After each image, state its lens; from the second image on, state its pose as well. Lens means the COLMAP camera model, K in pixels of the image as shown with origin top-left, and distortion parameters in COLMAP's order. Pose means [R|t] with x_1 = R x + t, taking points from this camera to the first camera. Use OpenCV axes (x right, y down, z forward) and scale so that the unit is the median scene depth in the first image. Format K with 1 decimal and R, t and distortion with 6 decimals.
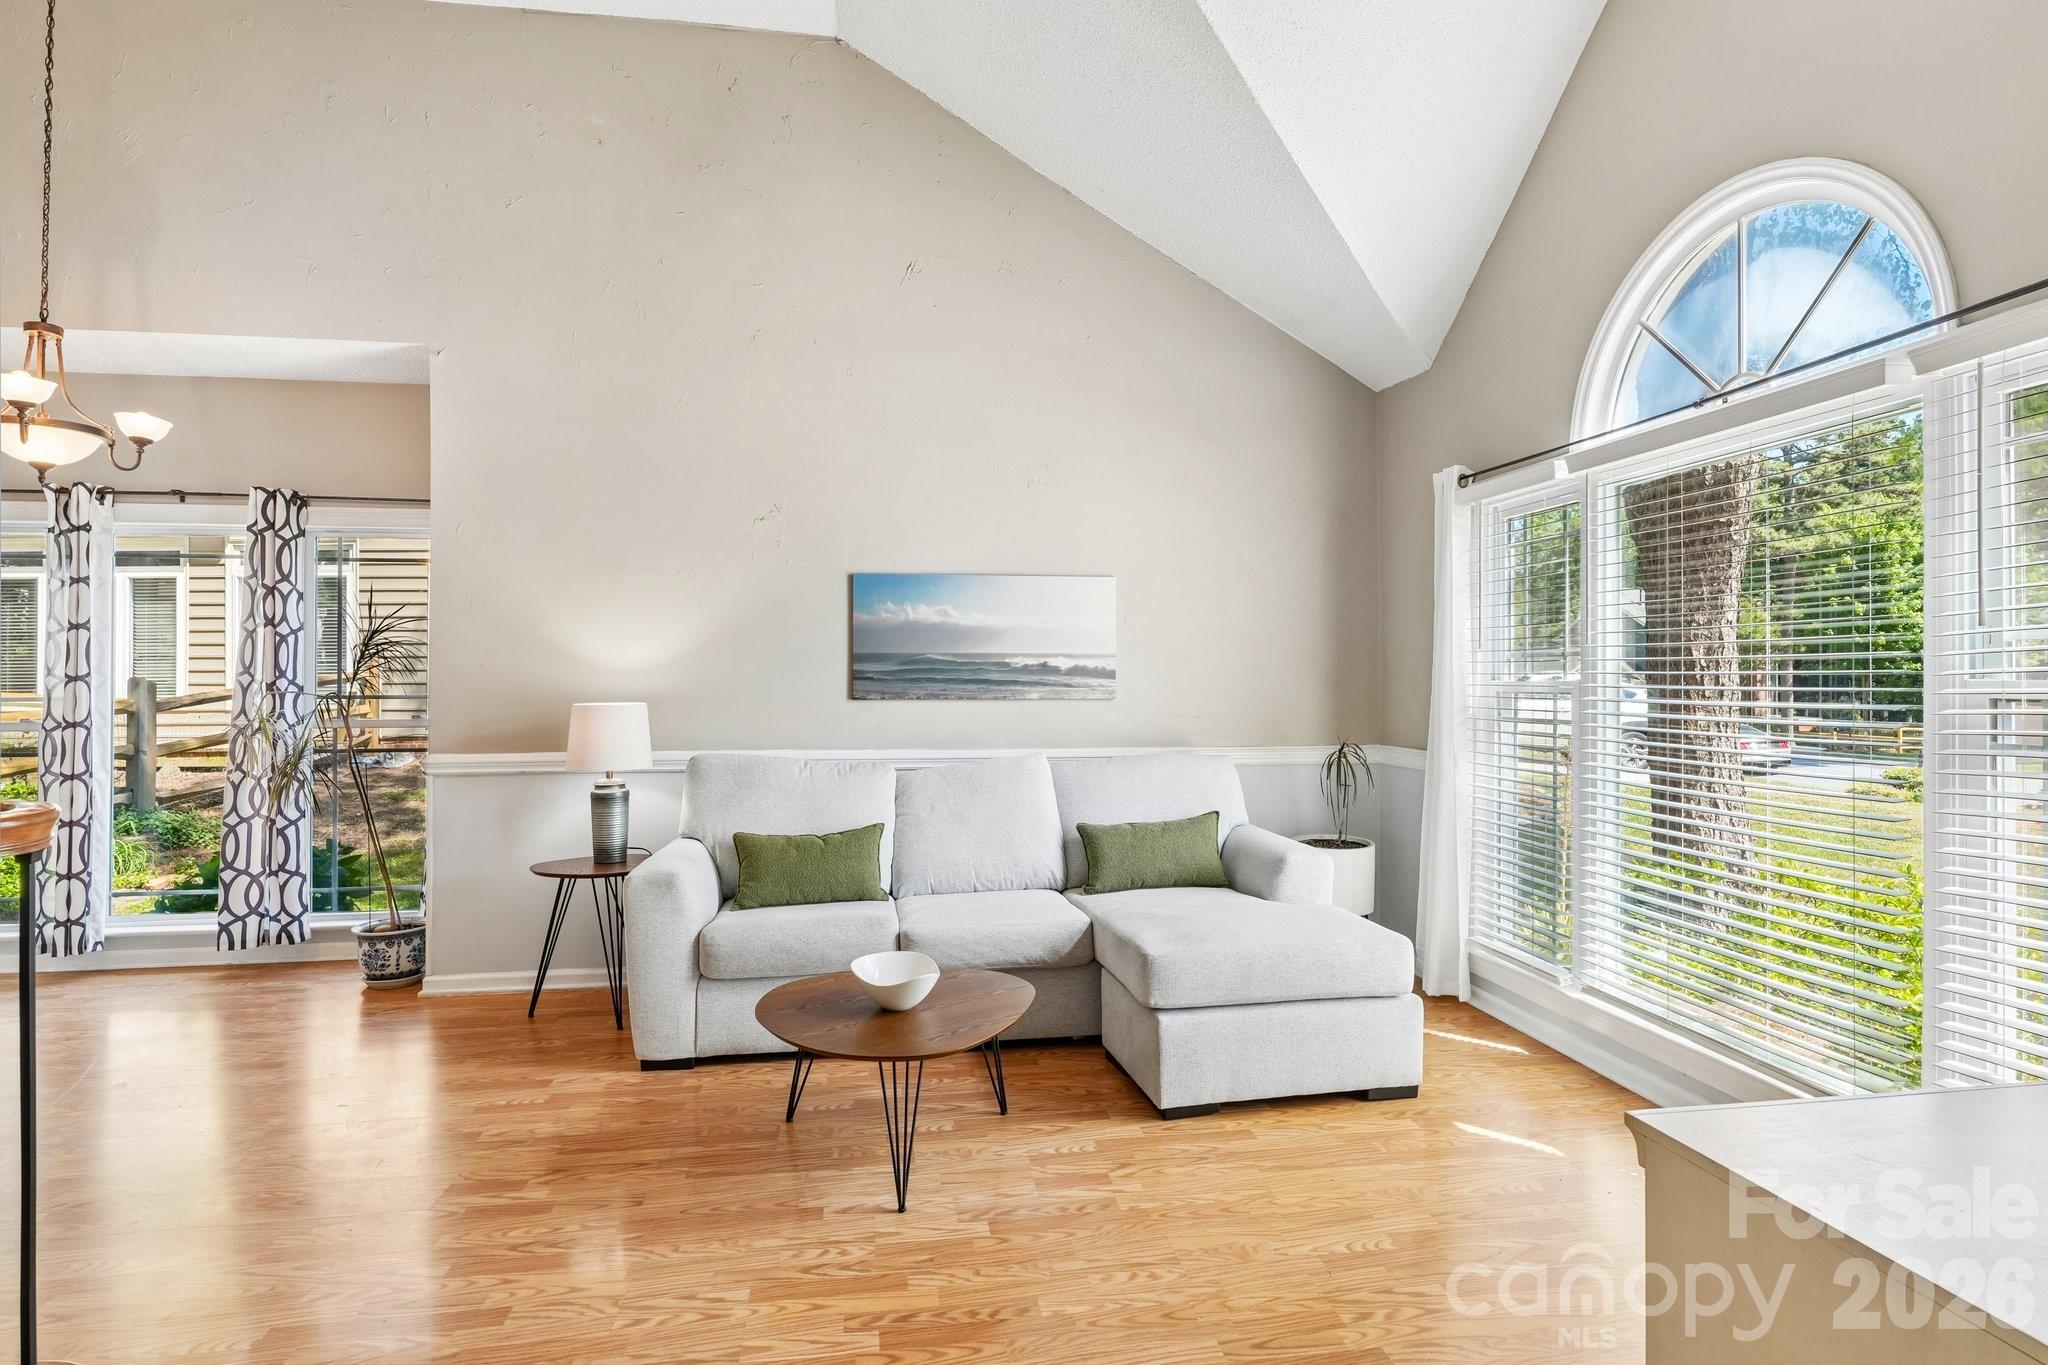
lens RADIAL K [[1041.2, 0, 1031.7], [0, 1041.2, 673.9], [0, 0, 1]] dist [-0.024474, -0.000010]
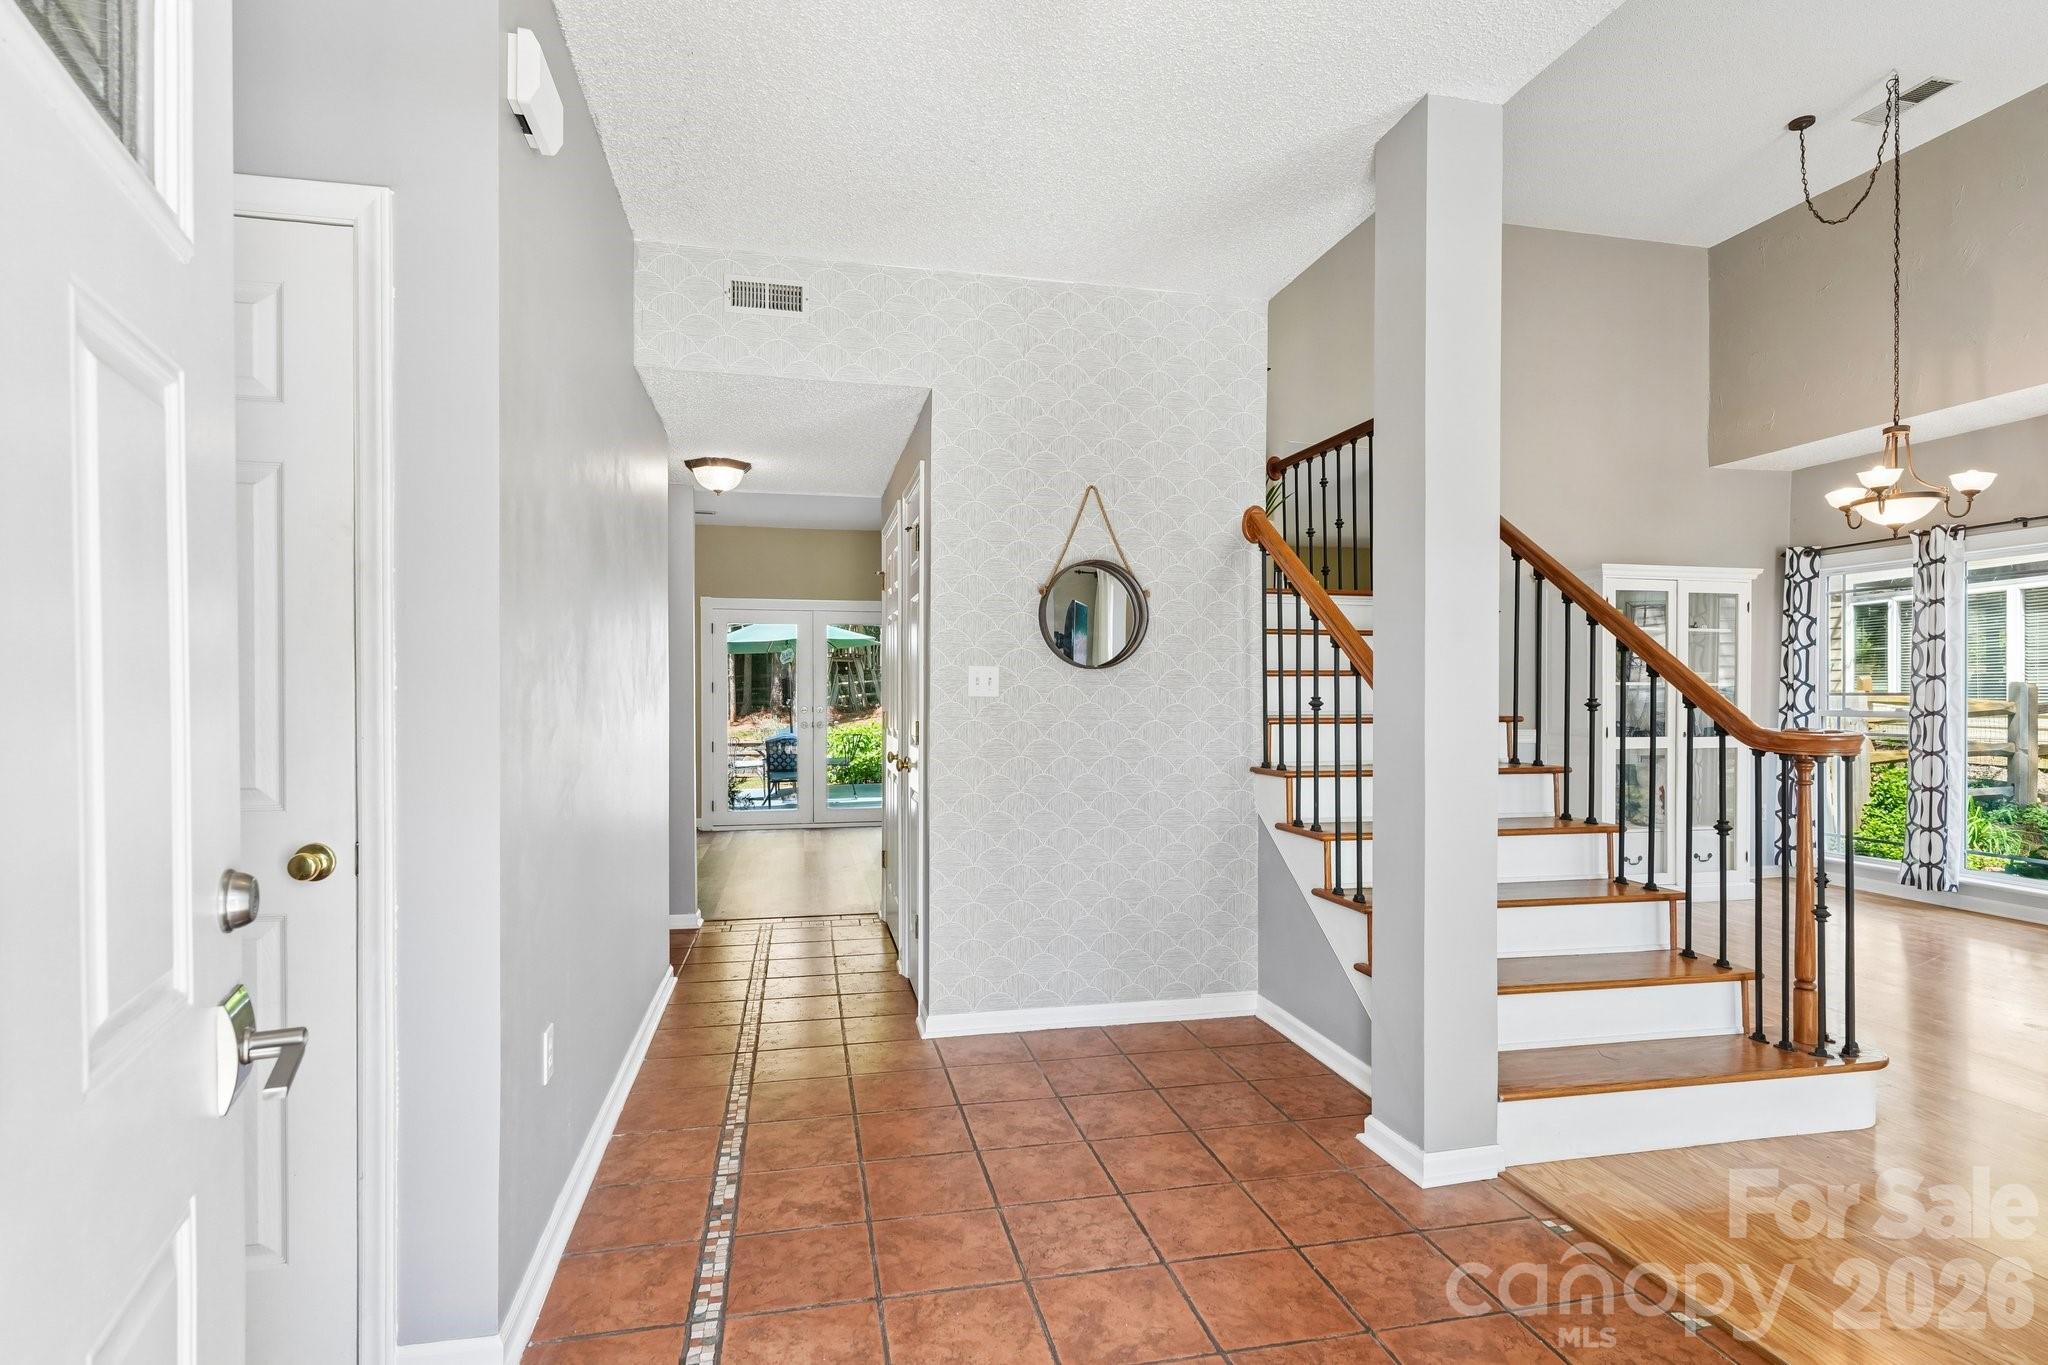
lens RADIAL K [[1014.3, 0, 1063.3], [0, 1014.3, 692.3], [0, 0, 1]] dist [0.005314, 0.001833]
pose [[0.080642, 0.000740, -0.996743, 0.260767], [0.009262, 0.999956, 0.001492, 0.010855], [0.996700, -0.009352, 0.080632, -0.205498]]
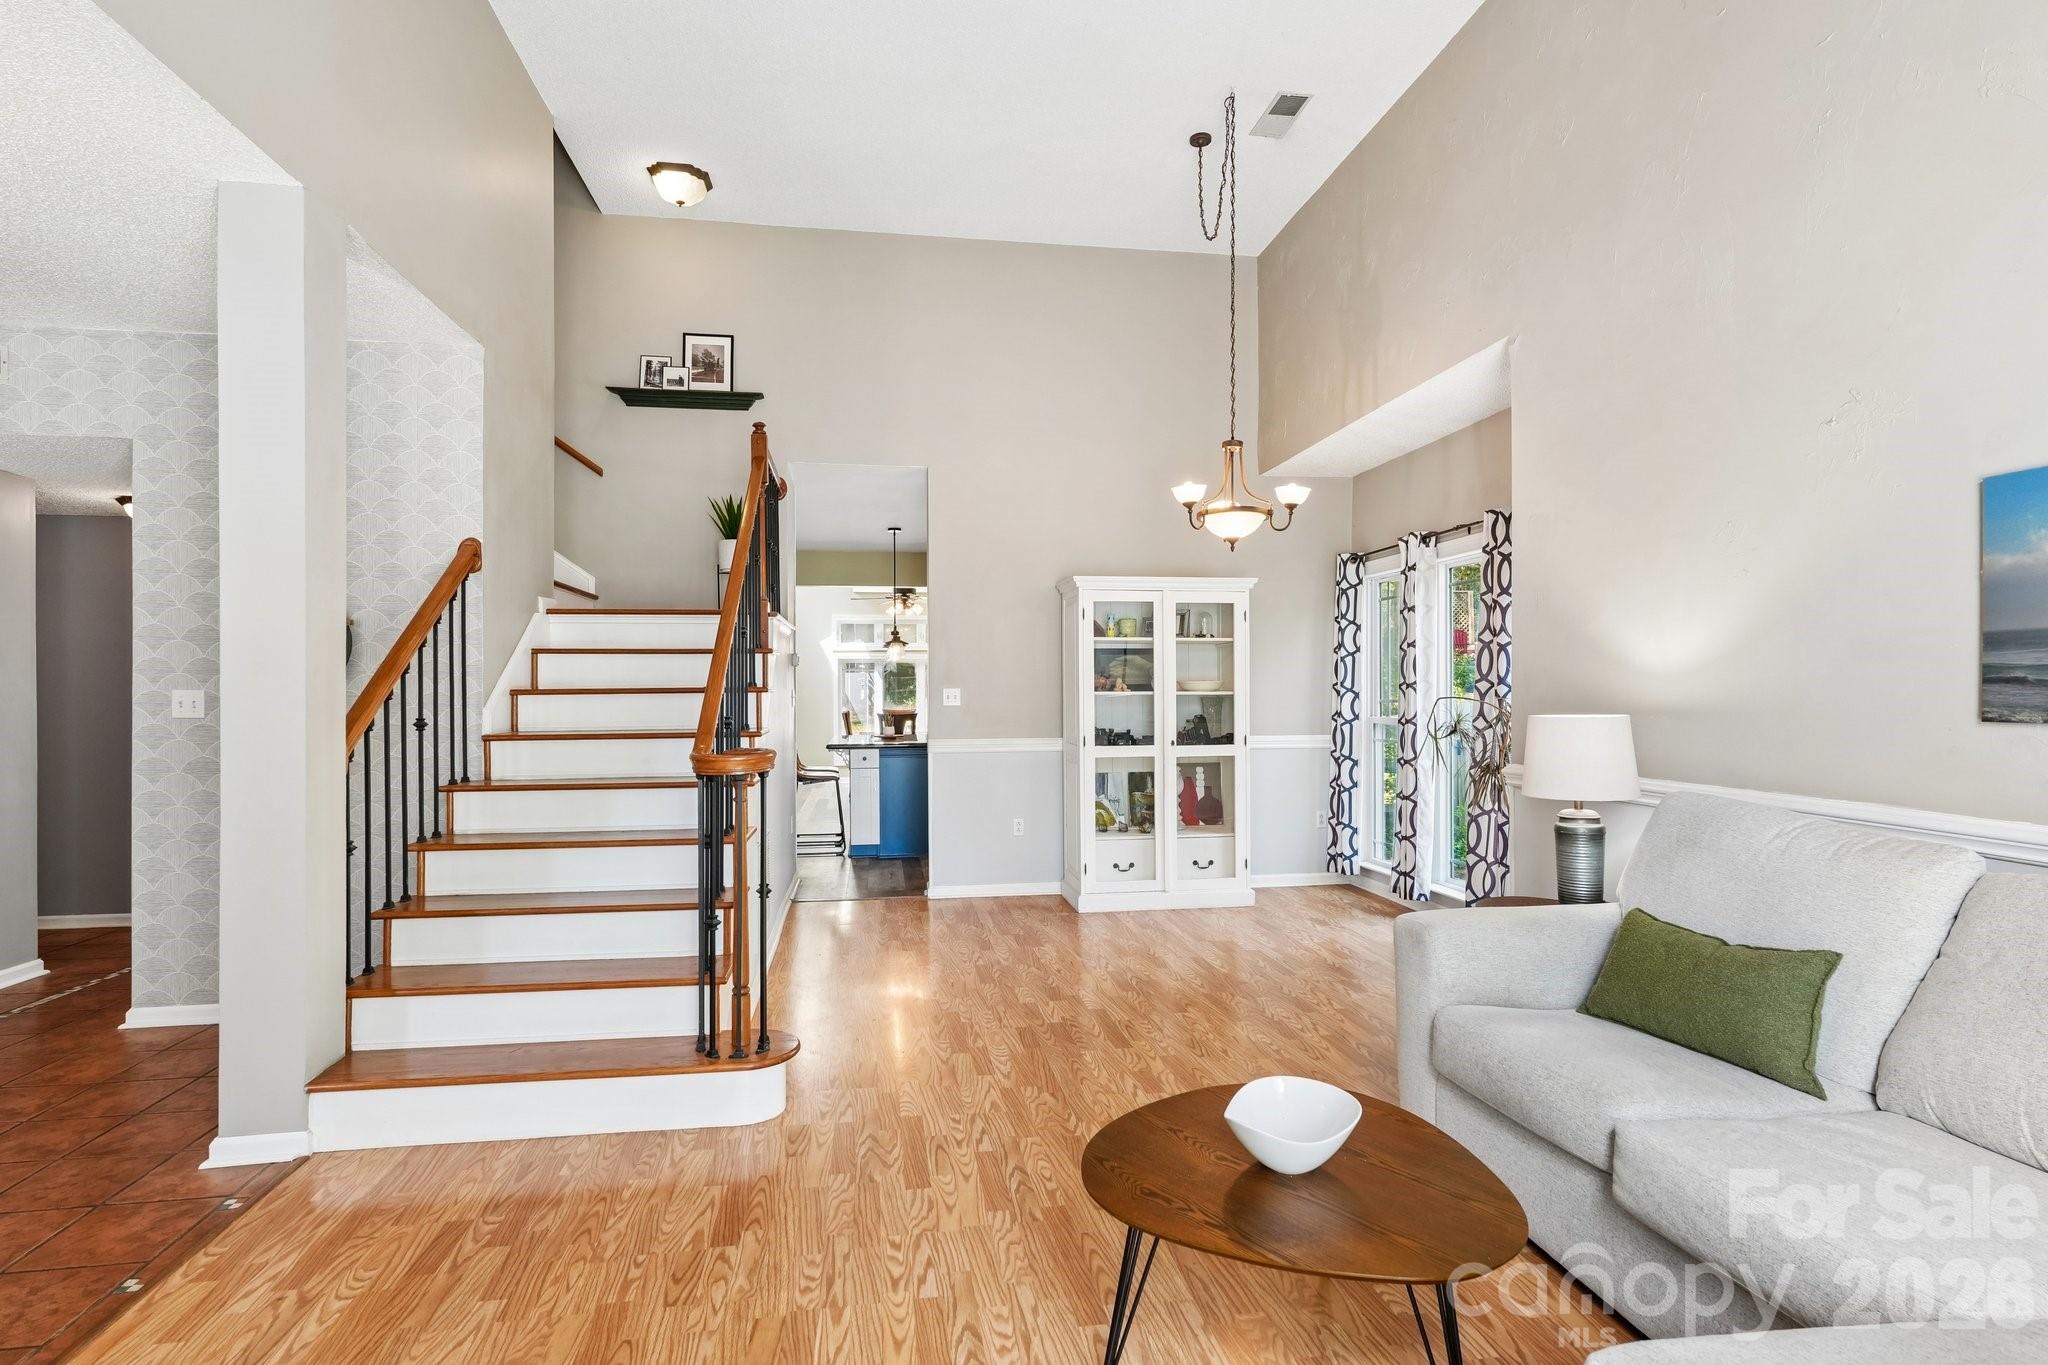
lens RADIAL K [[1014.3, 0, 1027.1], [0, 1014.3, 696.8], [0, 0, 1]] dist [0.005314, 0.001833]
pose [[0.004015, 0.007346, -0.999965, 0.341712], [0.015460, 0.999853, 0.007408, 0.001136], [0.999872, -0.015489, 0.003901, 0.517995]]
